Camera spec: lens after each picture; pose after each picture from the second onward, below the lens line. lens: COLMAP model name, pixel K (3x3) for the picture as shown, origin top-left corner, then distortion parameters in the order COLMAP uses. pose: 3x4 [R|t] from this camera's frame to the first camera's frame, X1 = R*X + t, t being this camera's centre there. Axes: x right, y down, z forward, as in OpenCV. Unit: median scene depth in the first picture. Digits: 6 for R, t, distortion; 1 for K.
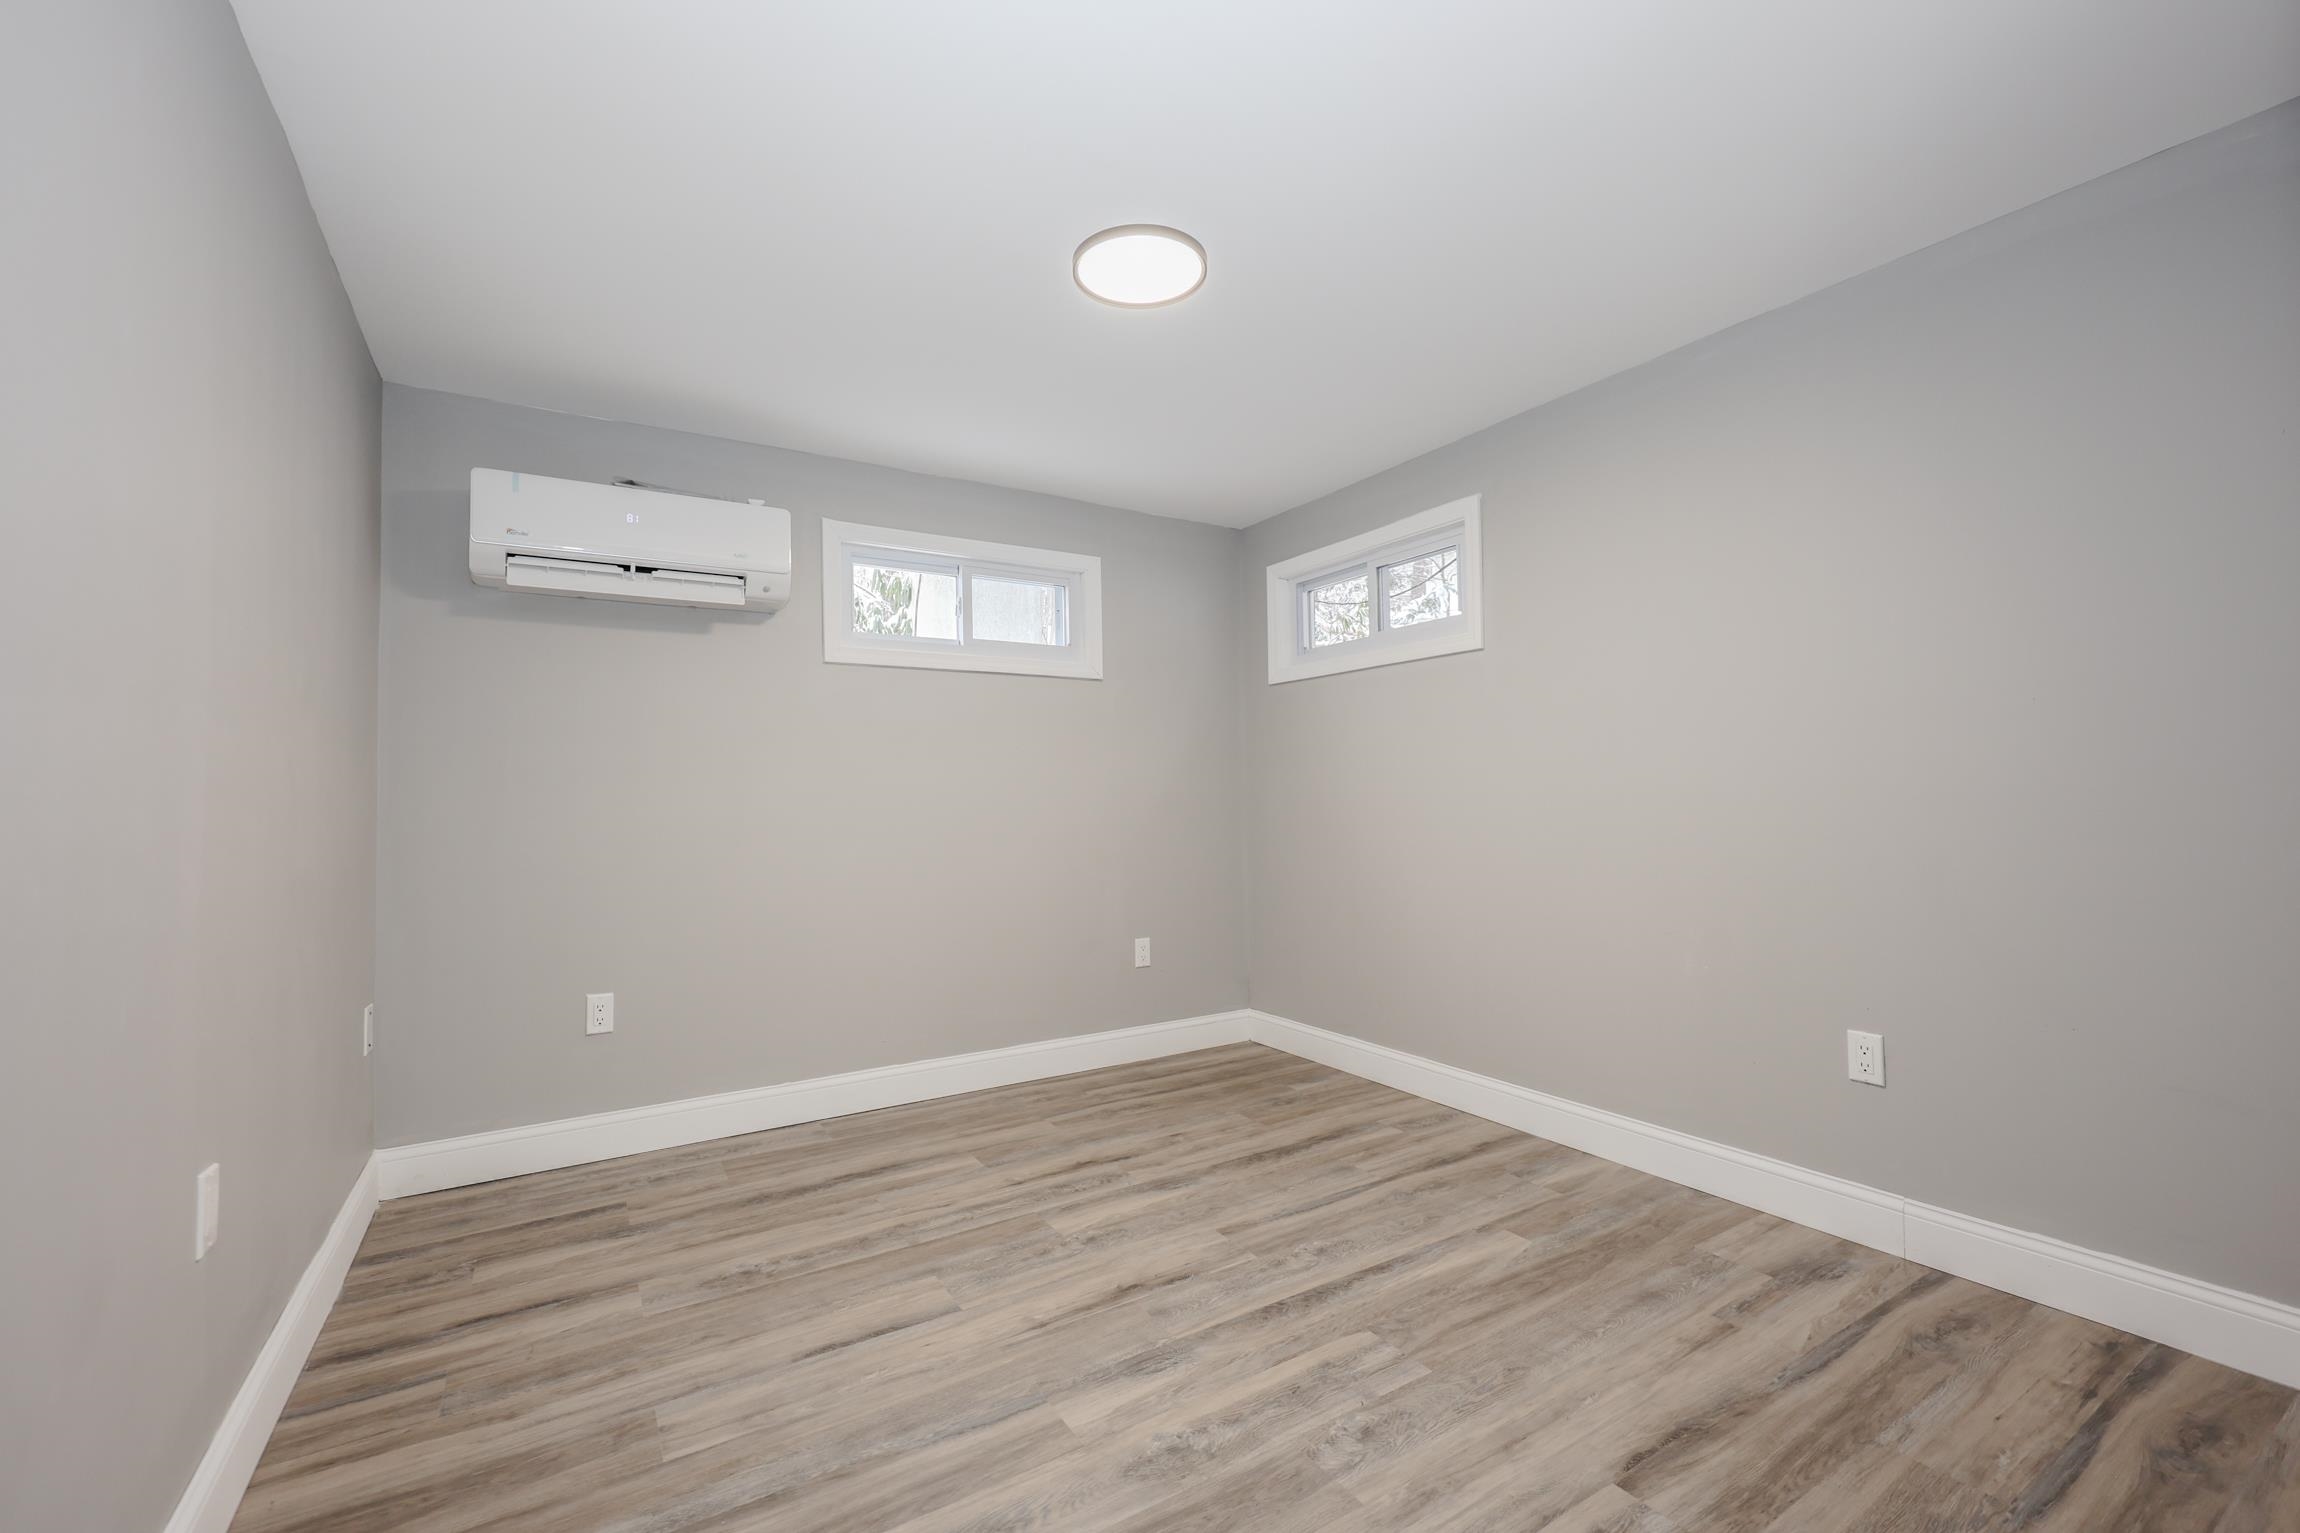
lens RADIAL K [[978.5, 0, 1185.5], [0, 978.5, 767.9], [0, 0, 1]] dist [0.008967, 0.000289]
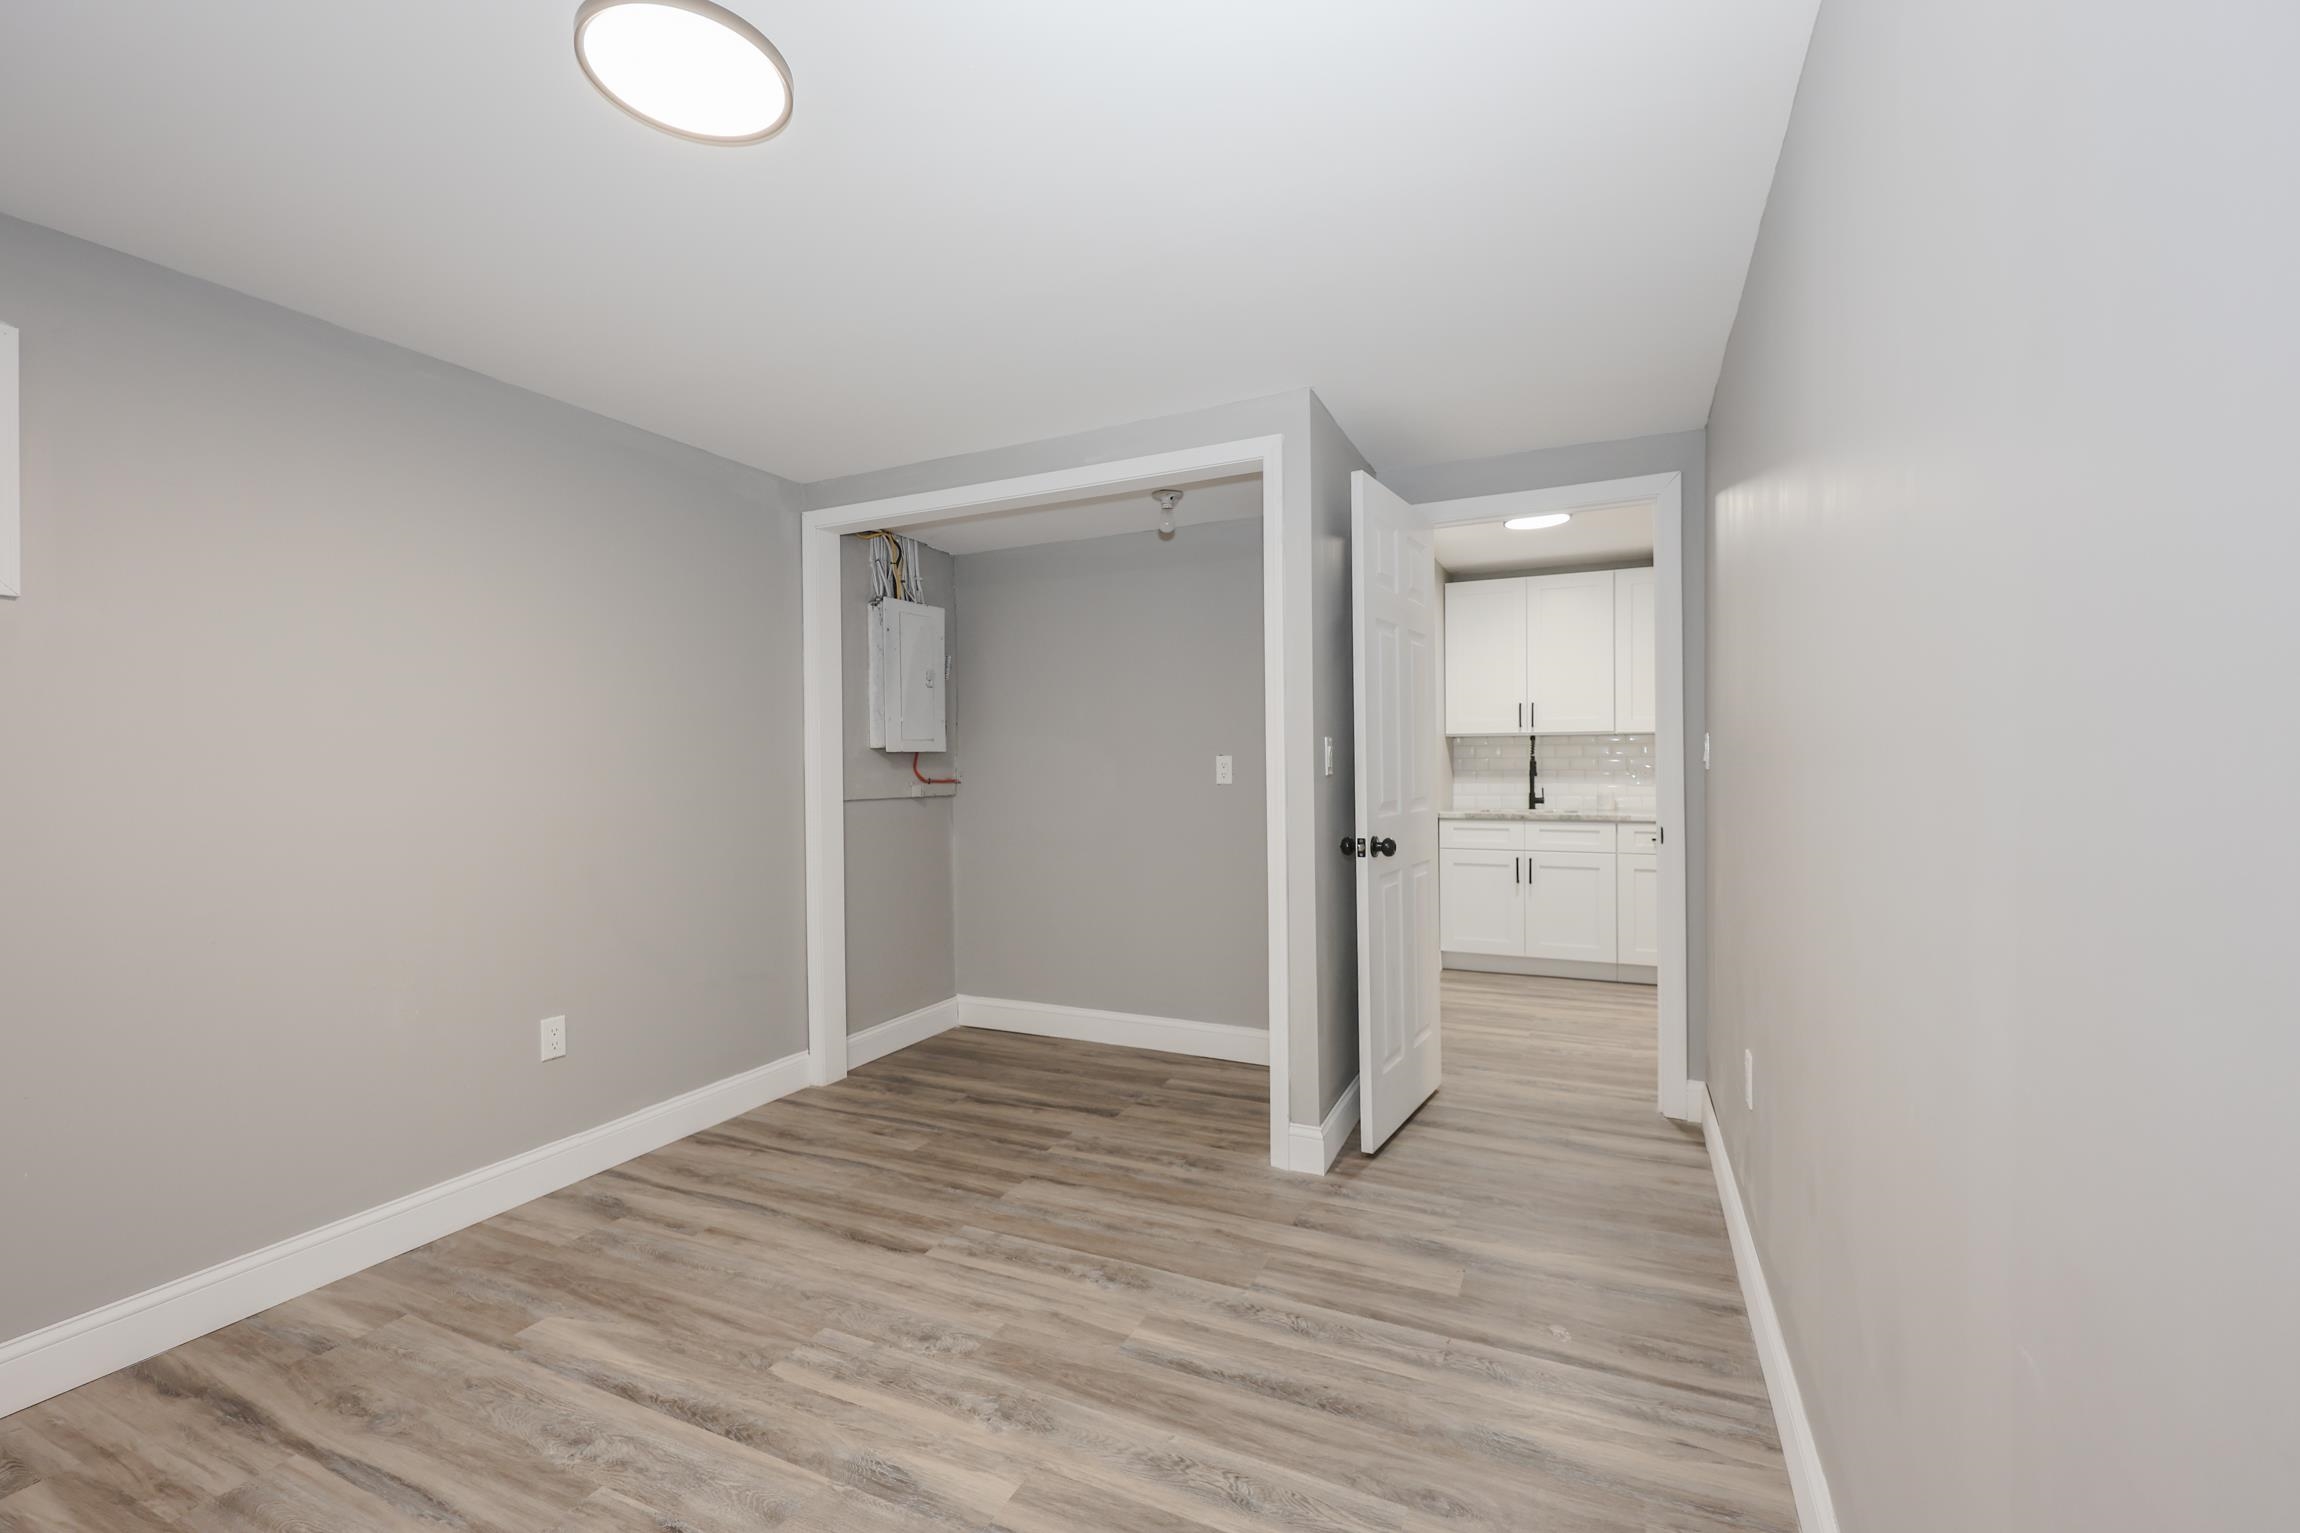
lens RADIAL K [[978.5, 0, 1122.0], [0, 978.5, 759.0], [0, 0, 1]] dist [0.008967, 0.000289]
pose [[-0.500591, 0.029165, 0.865193, -0.750432], [-0.003507, 0.999356, -0.035717, -0.012597], [-0.865677, -0.020914, -0.500166, 1.024373]]
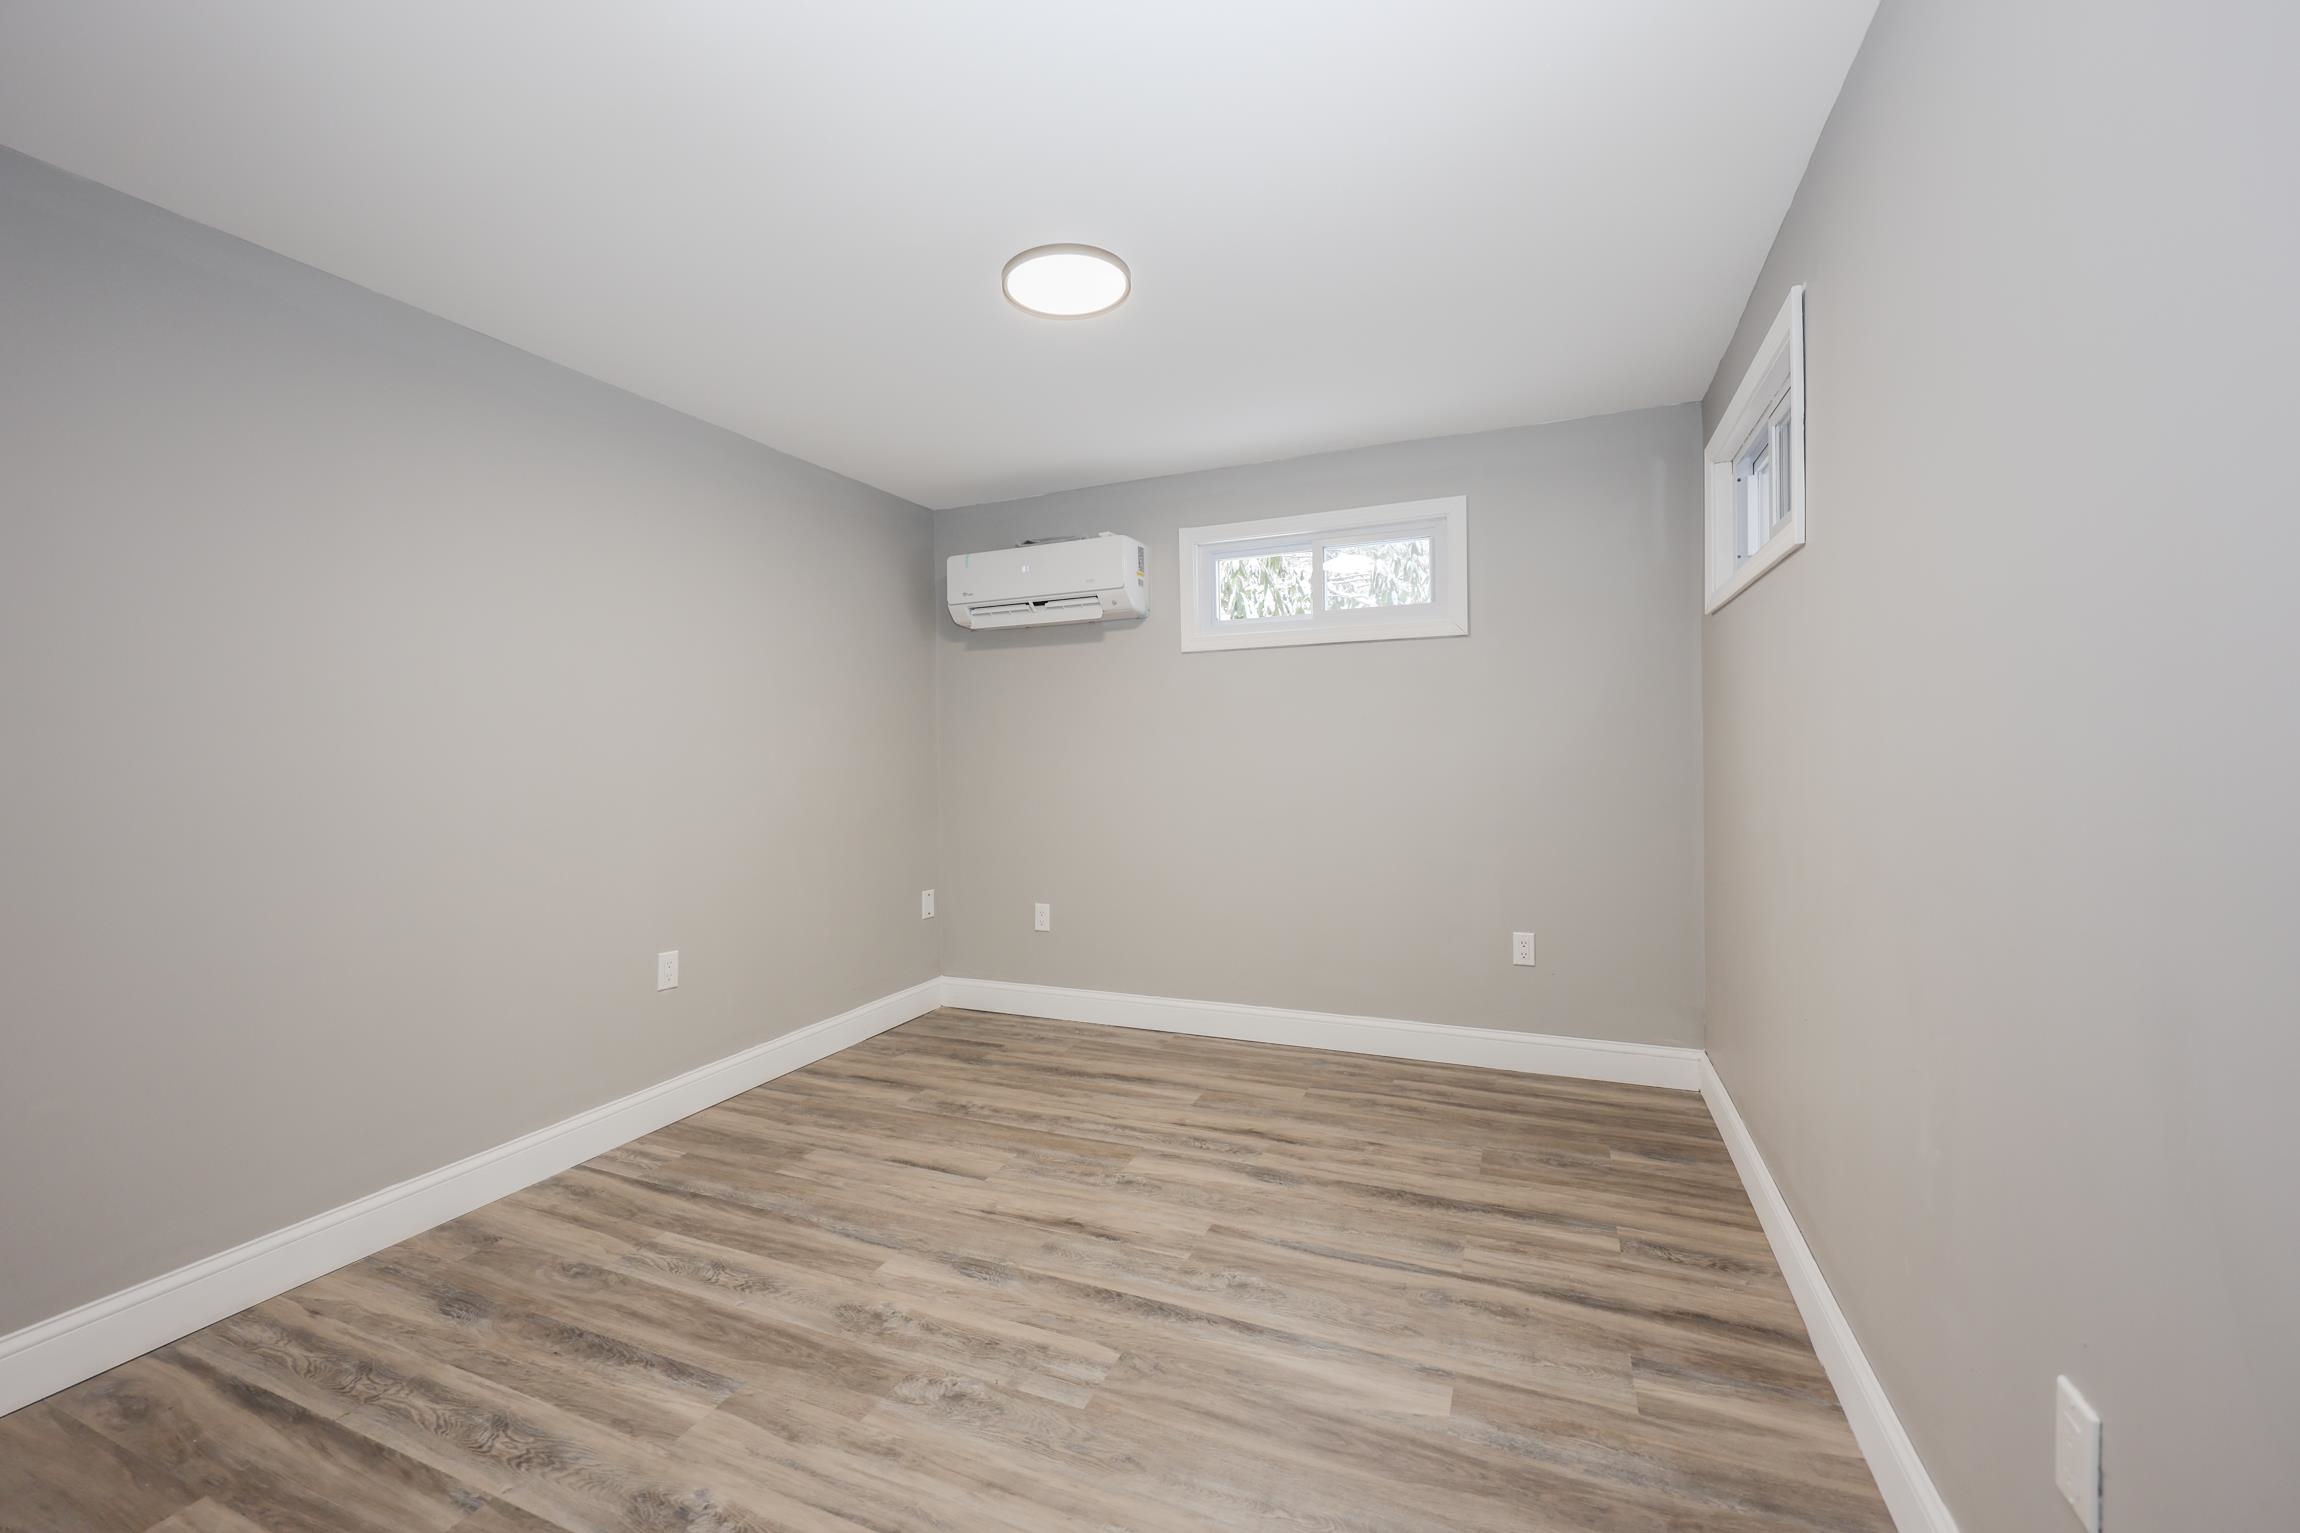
lens RADIAL K [[978.5, 0, 1134.3], [0, 978.5, 754.8], [0, 0, 1]] dist [0.008967, 0.000289]
pose [[0.533378, 0.007219, -0.845846, 0.851566], [0.036957, 0.998810, 0.031829, -0.033986], [0.845069, -0.048237, 0.532476, 0.451280]]
